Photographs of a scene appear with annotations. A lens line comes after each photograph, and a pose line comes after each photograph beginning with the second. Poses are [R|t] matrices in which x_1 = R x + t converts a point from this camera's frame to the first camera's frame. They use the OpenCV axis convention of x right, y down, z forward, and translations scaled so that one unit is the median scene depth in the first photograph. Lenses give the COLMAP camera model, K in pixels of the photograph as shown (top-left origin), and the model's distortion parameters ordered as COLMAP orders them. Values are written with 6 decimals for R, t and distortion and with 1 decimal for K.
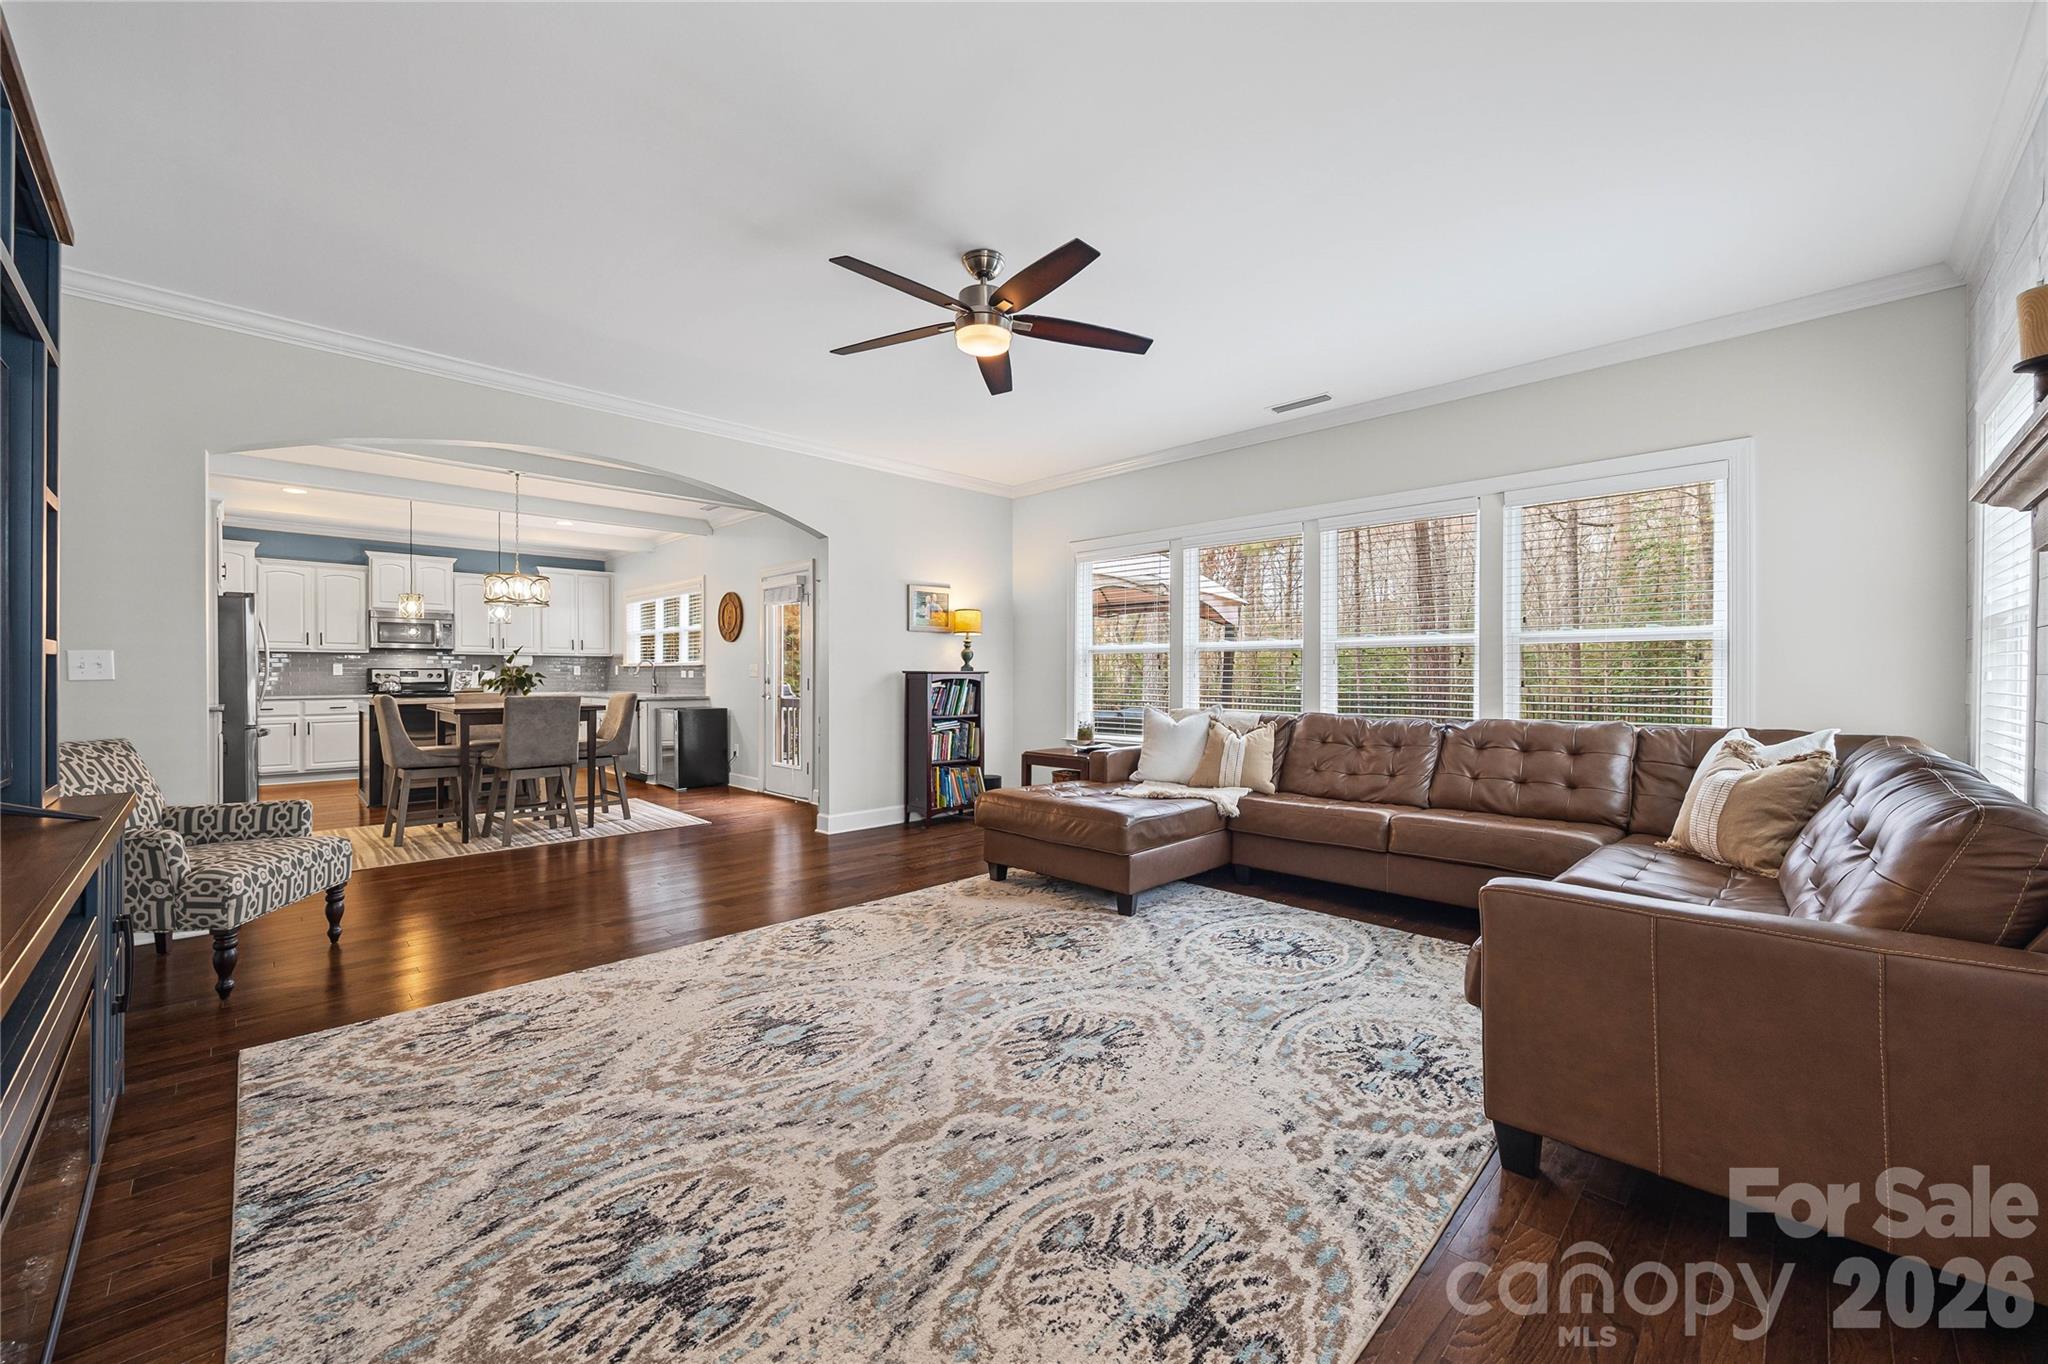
lens RADIAL K [[783.6, 0, 1010.9], [0, 783.6, 681.2], [0, 0, 1]] dist [-0.001719, -0.000031]
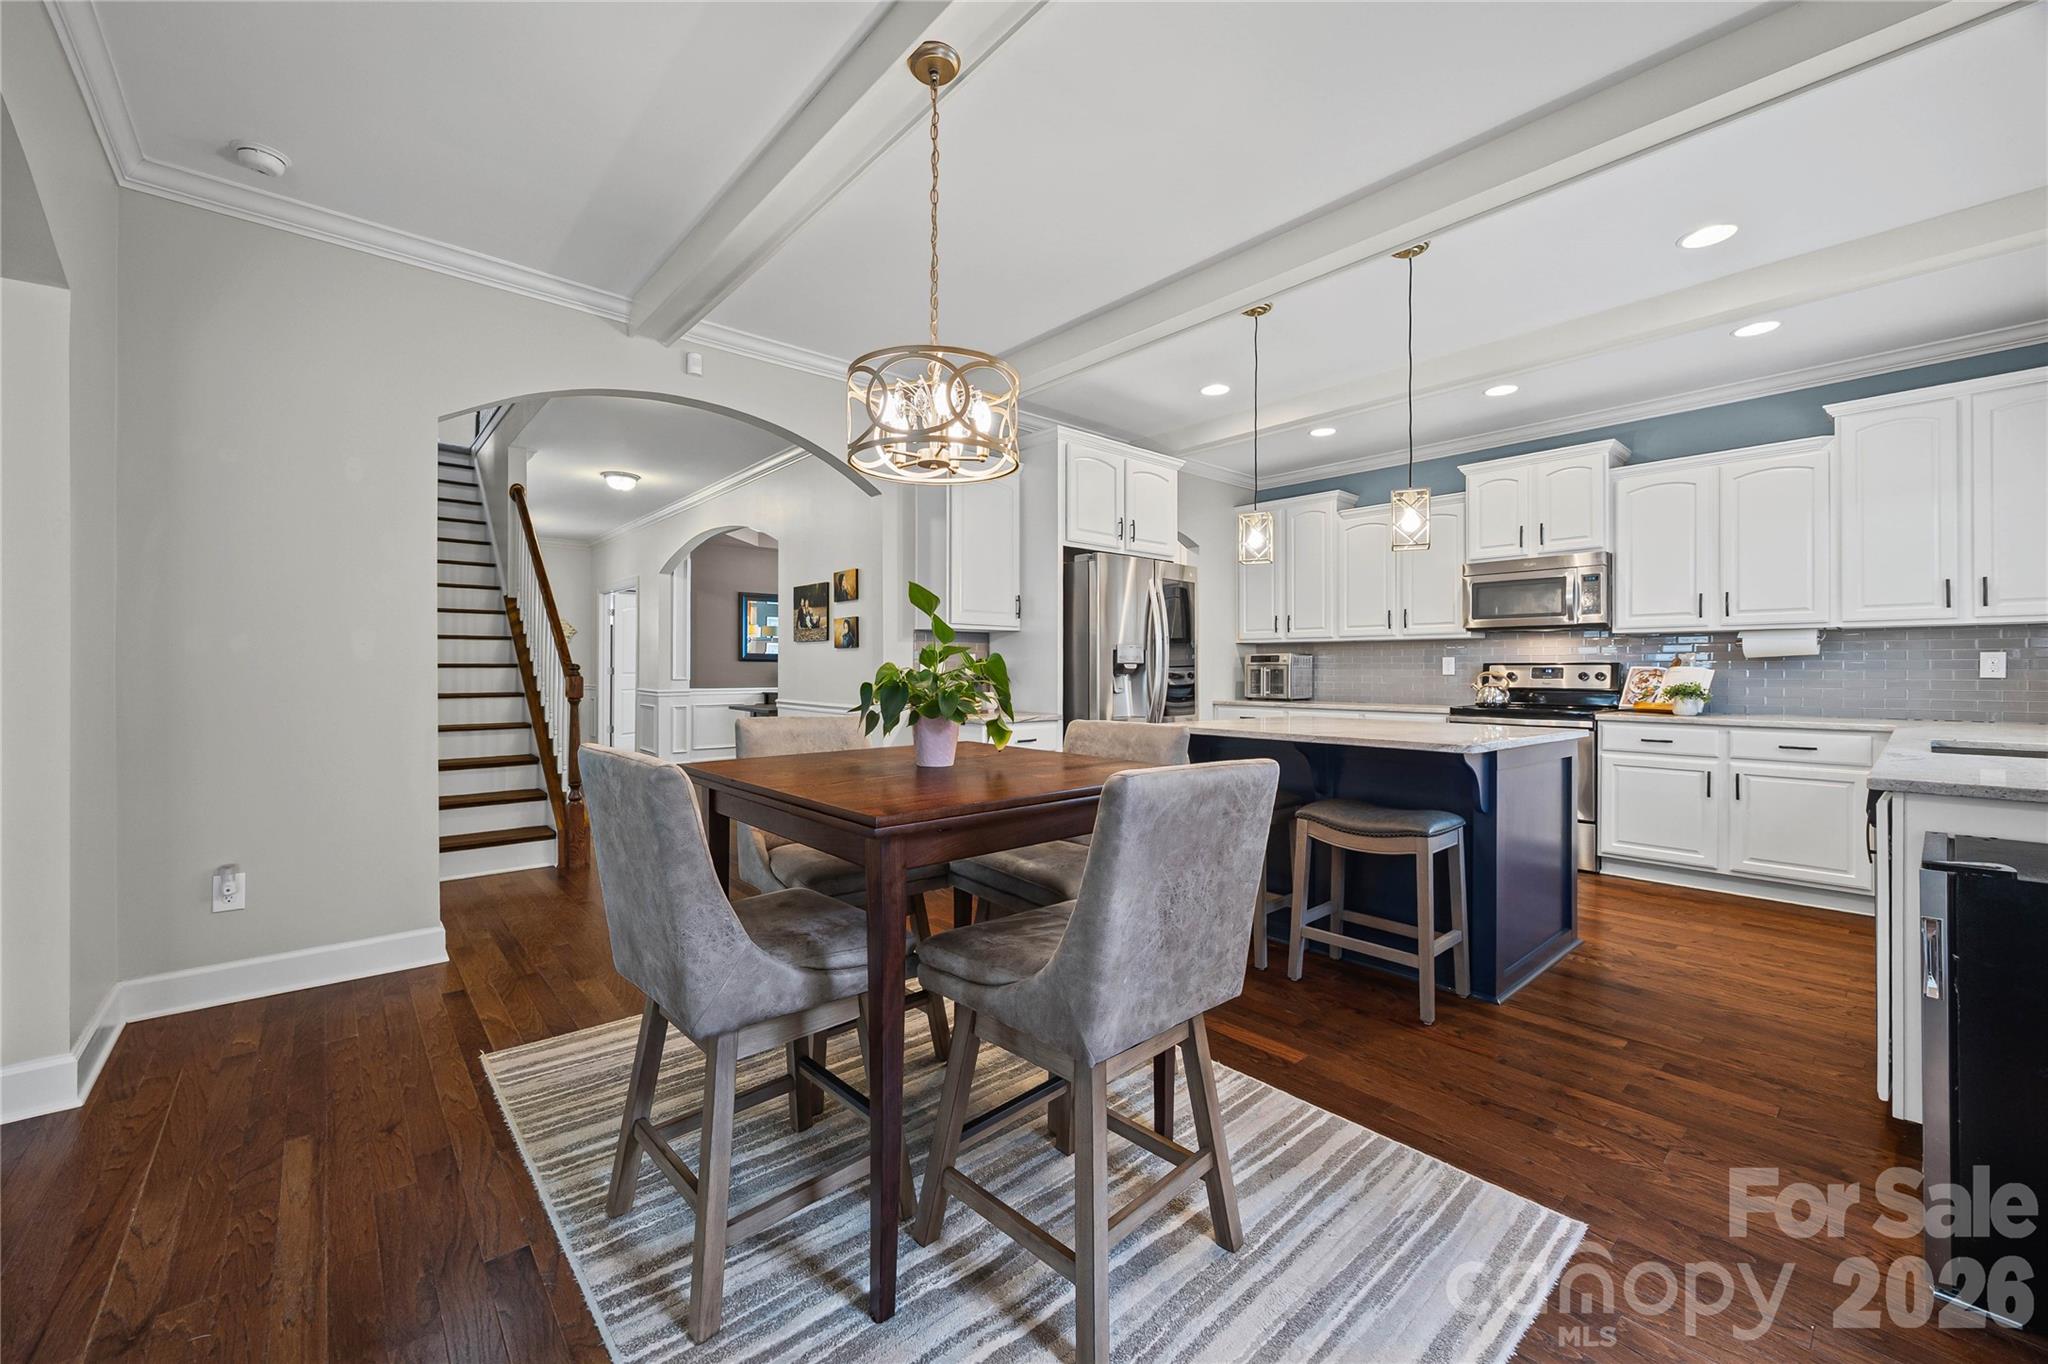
lens RADIAL K [[783.6, 0, 1021.3], [0, 783.6, 673.7], [0, 0, 1]] dist [-0.001719, -0.000031]
pose [[-0.065384, 0.005853, -0.997843, -0.700990], [-0.013259, 0.999889, 0.006734, -0.026891], [0.997772, 0.013671, -0.065299, 2.392588]]
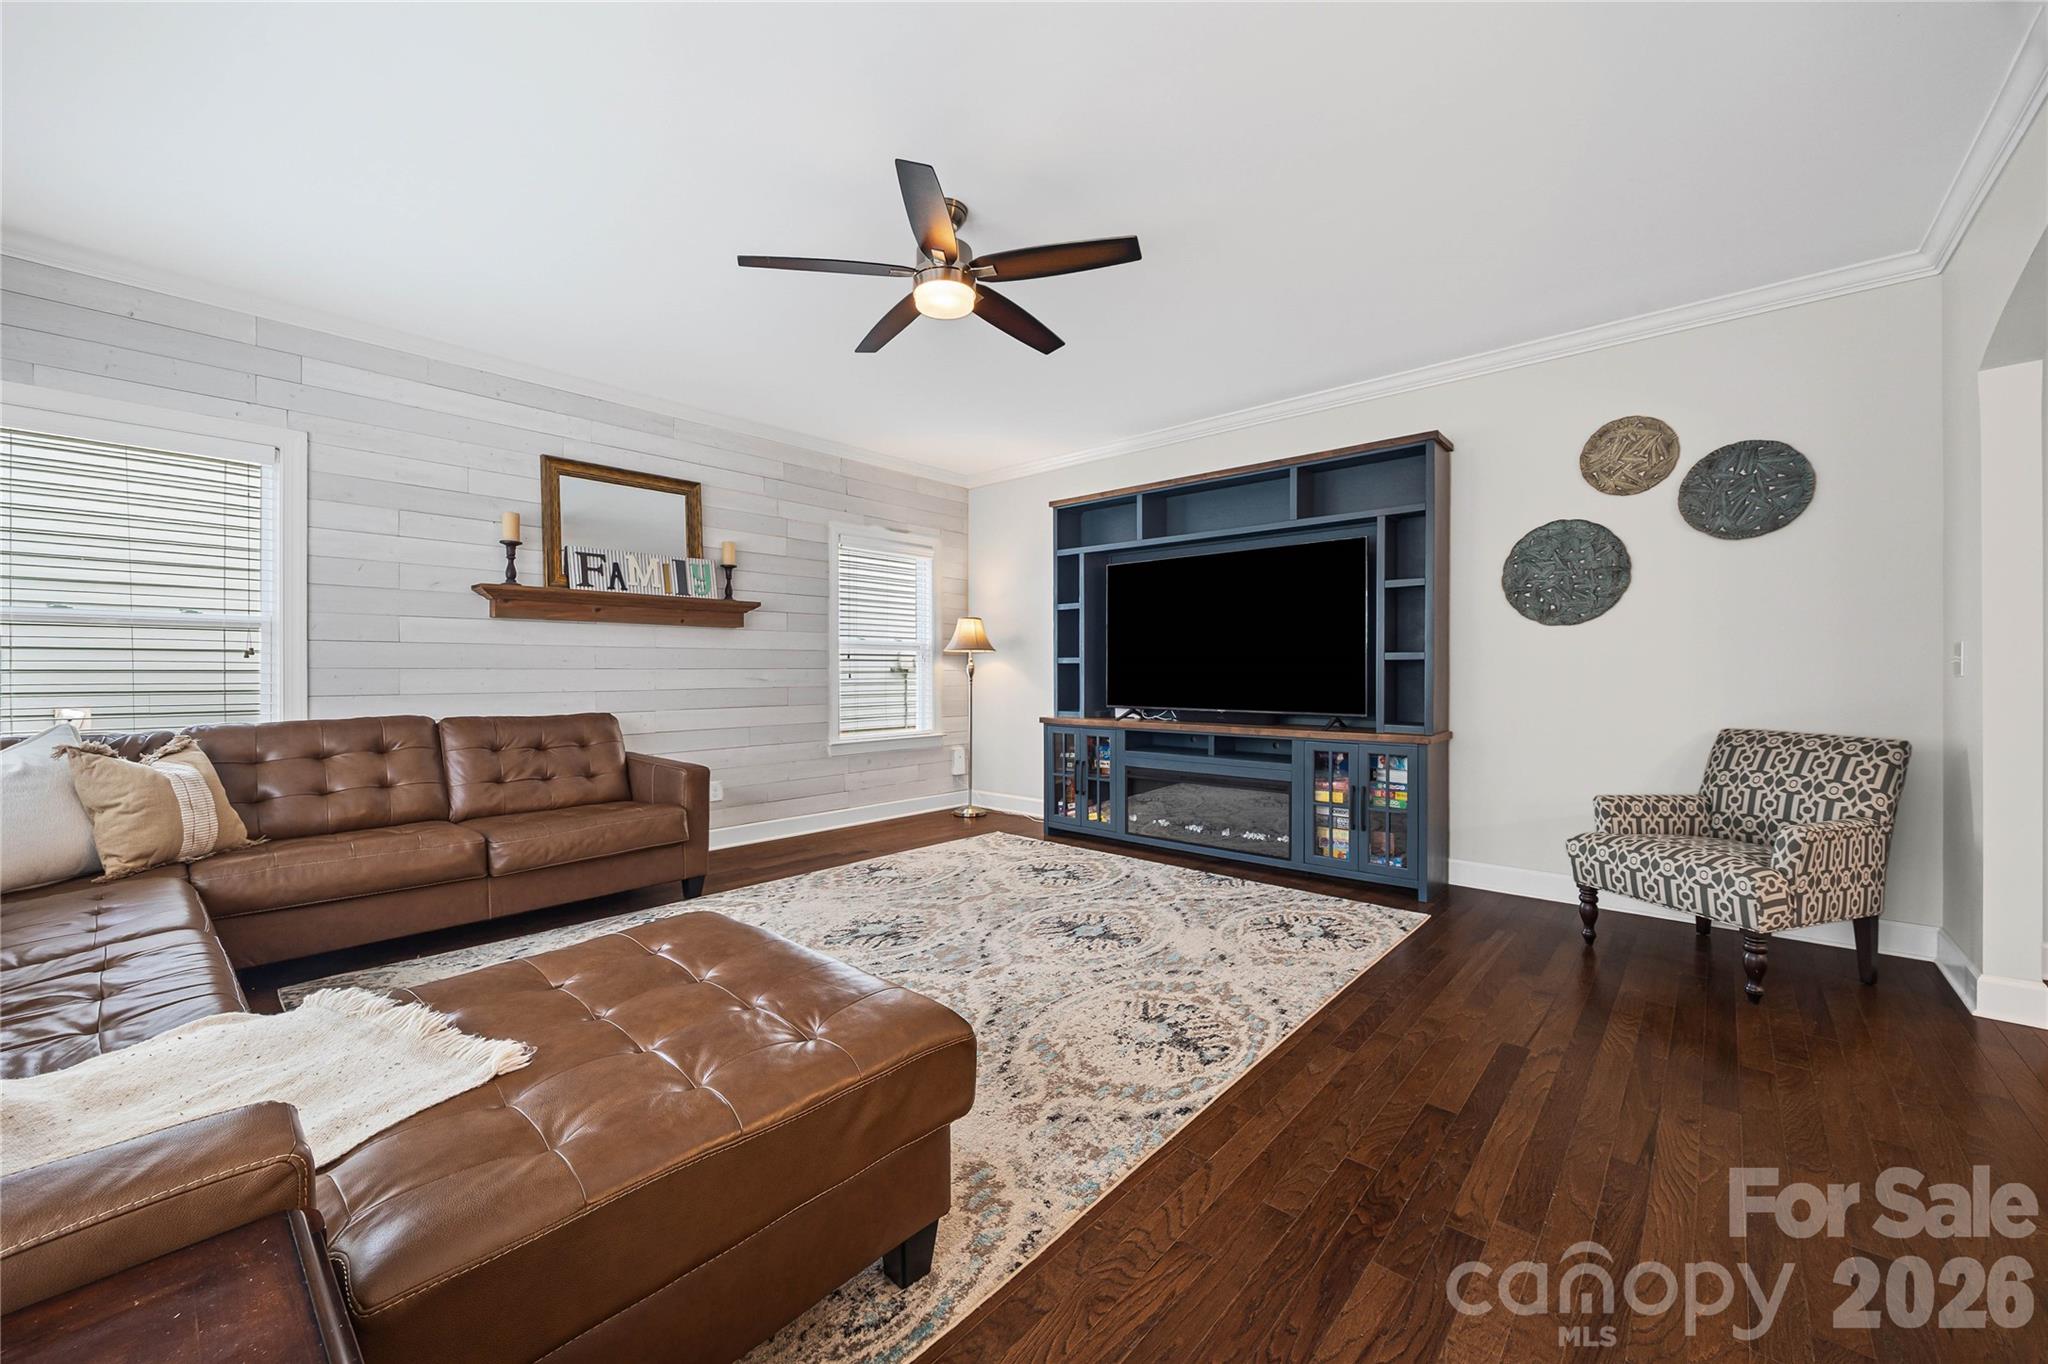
lens RADIAL K [[783.6, 0, 1007.5], [0, 783.6, 673.3], [0, 0, 1]] dist [-0.001719, -0.000031]
pose [[-0.998603, -0.001672, -0.052808, -0.070430], [-0.002353, 0.999915, 0.012841, -0.017297], [0.052782, 0.012947, -0.998522, 2.262225]]
